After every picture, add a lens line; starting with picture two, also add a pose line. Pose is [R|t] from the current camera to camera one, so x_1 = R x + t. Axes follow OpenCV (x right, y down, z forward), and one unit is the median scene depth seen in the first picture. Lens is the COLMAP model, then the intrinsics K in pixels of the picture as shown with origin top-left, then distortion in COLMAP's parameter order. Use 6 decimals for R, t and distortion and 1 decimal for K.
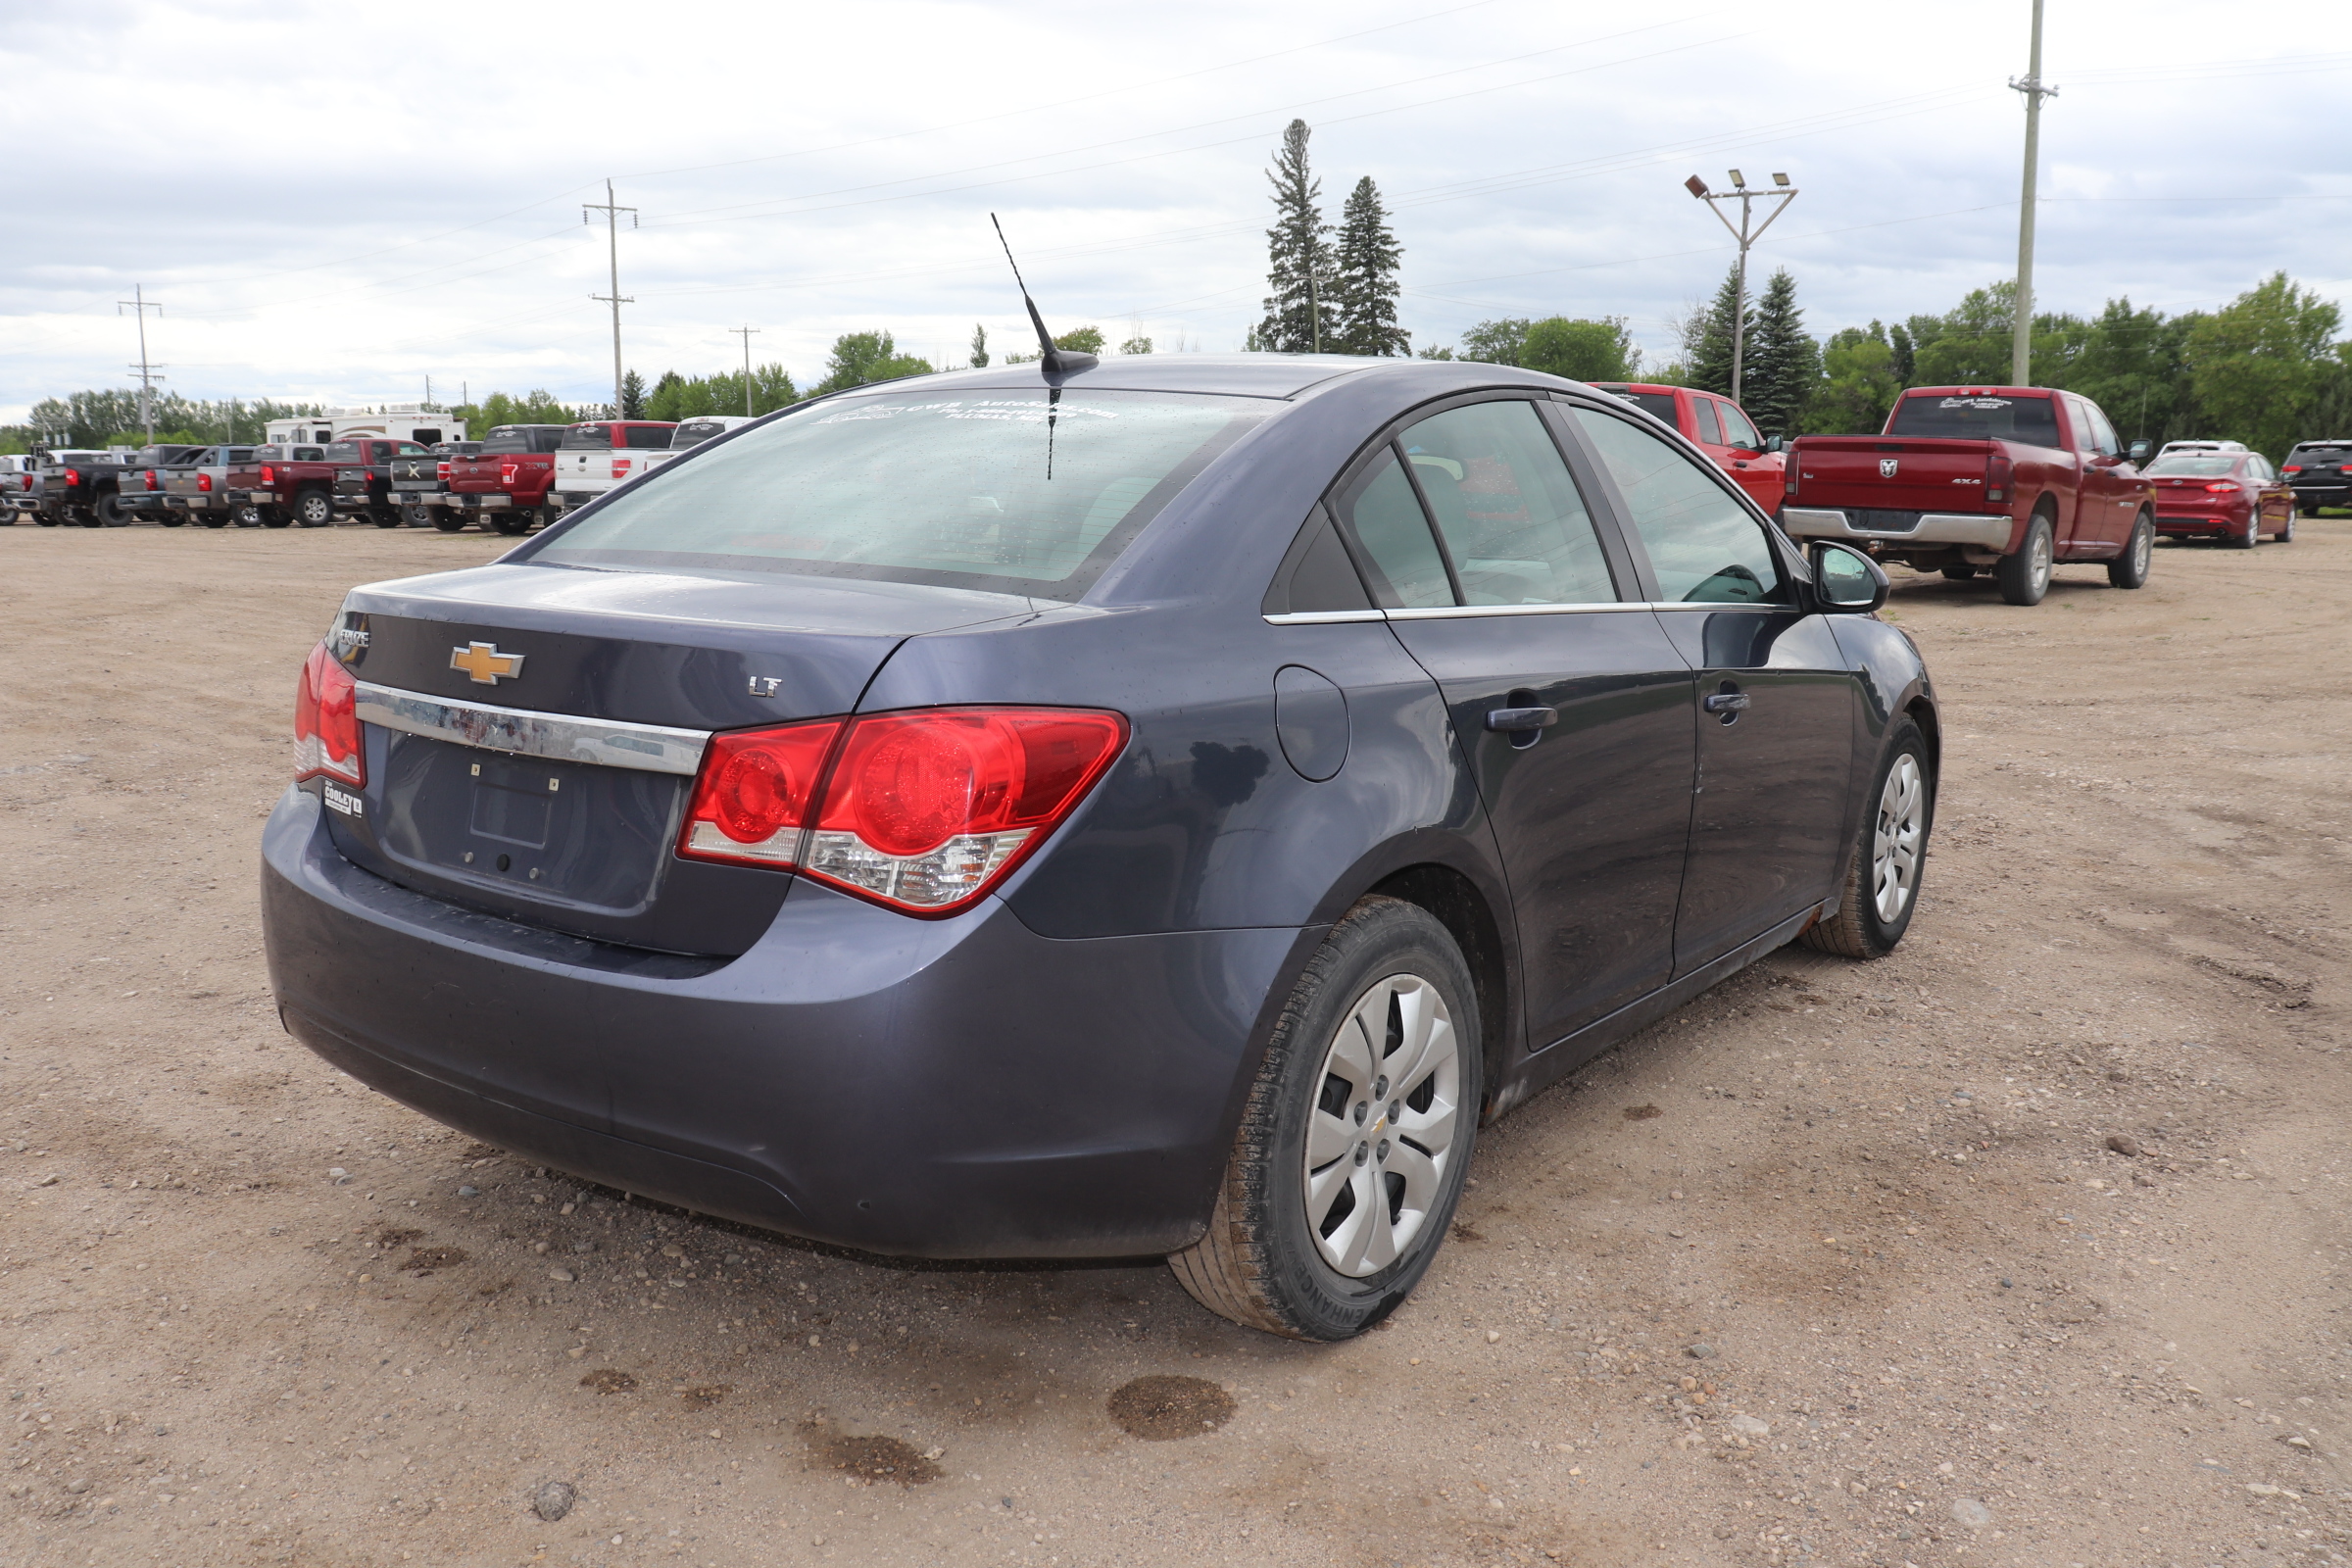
lens RADIAL K [[1921.7, 0, 1176.8], [0, 1921.7, 785.7], [0, 0, 1]] dist [-0.163592, 0.138135]
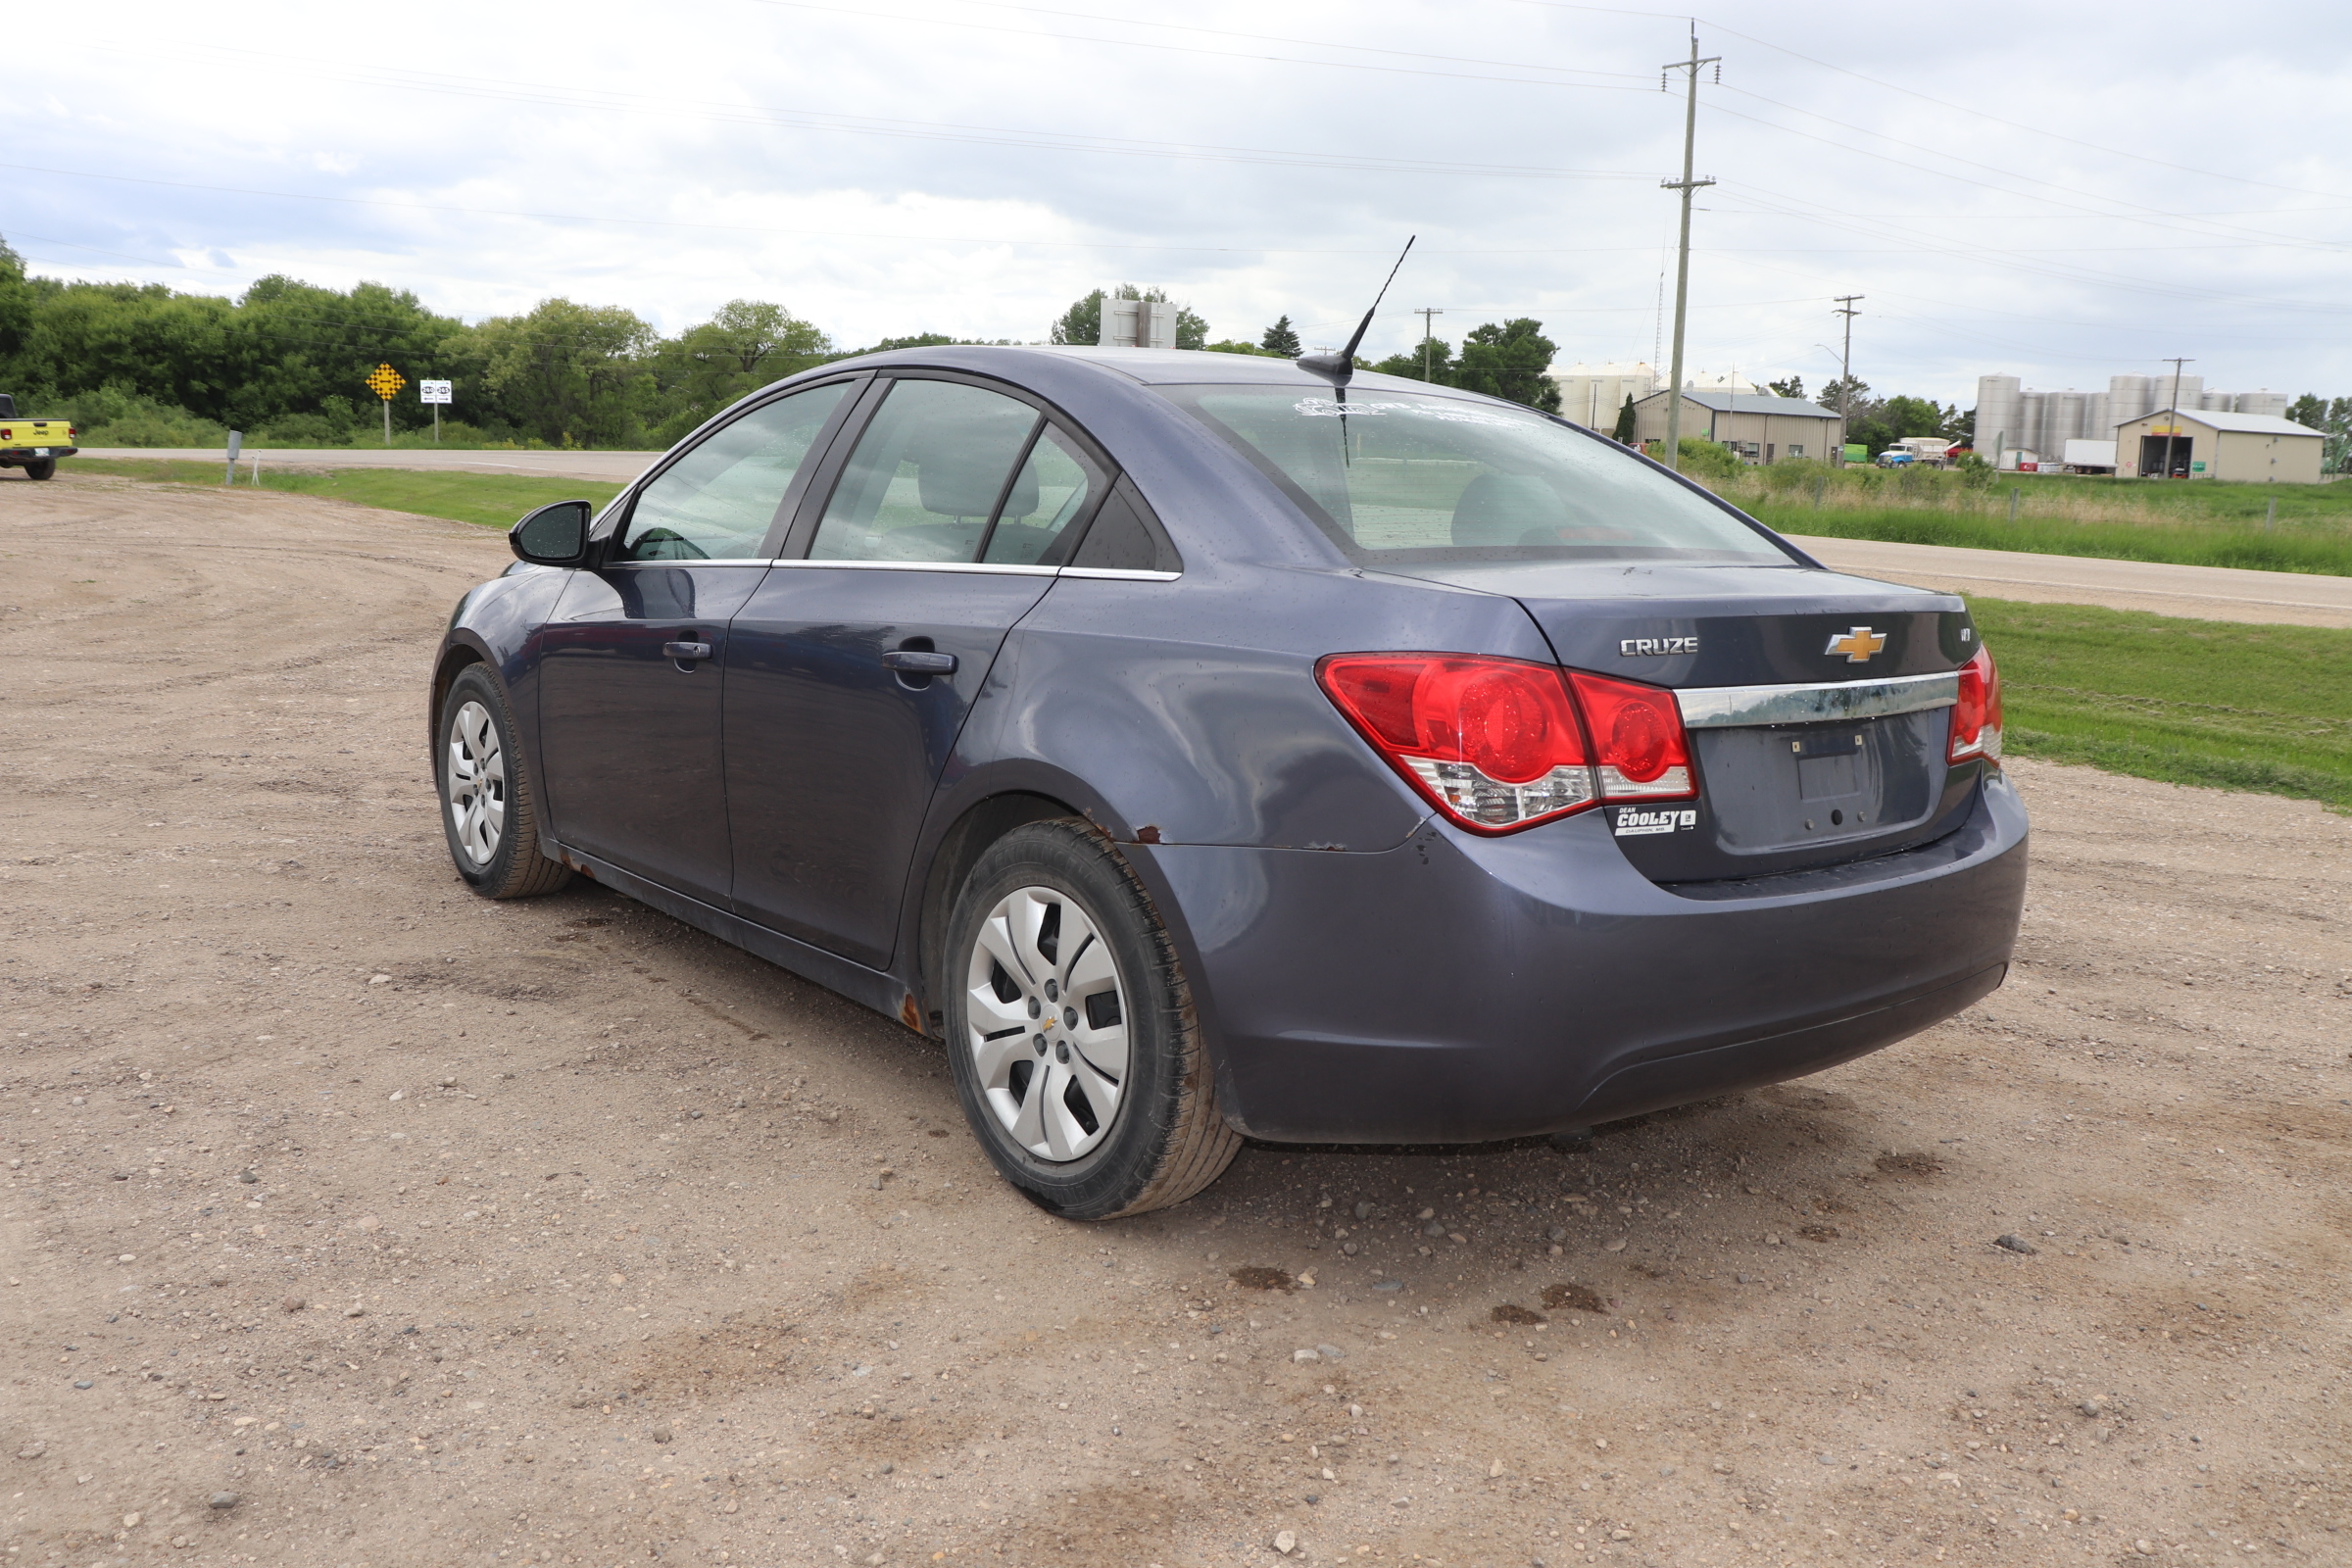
lens RADIAL K [[1921.7, 0, 1191.0], [0, 1921.7, 791.3], [0, 0, 1]] dist [-0.163592, 0.138135]
pose [[0.259783, -0.162597, 0.951880, -0.333805], [0.136103, 0.982048, 0.130605, -0.038523], [-0.956028, 0.095625, 0.277249, 0.225625]]
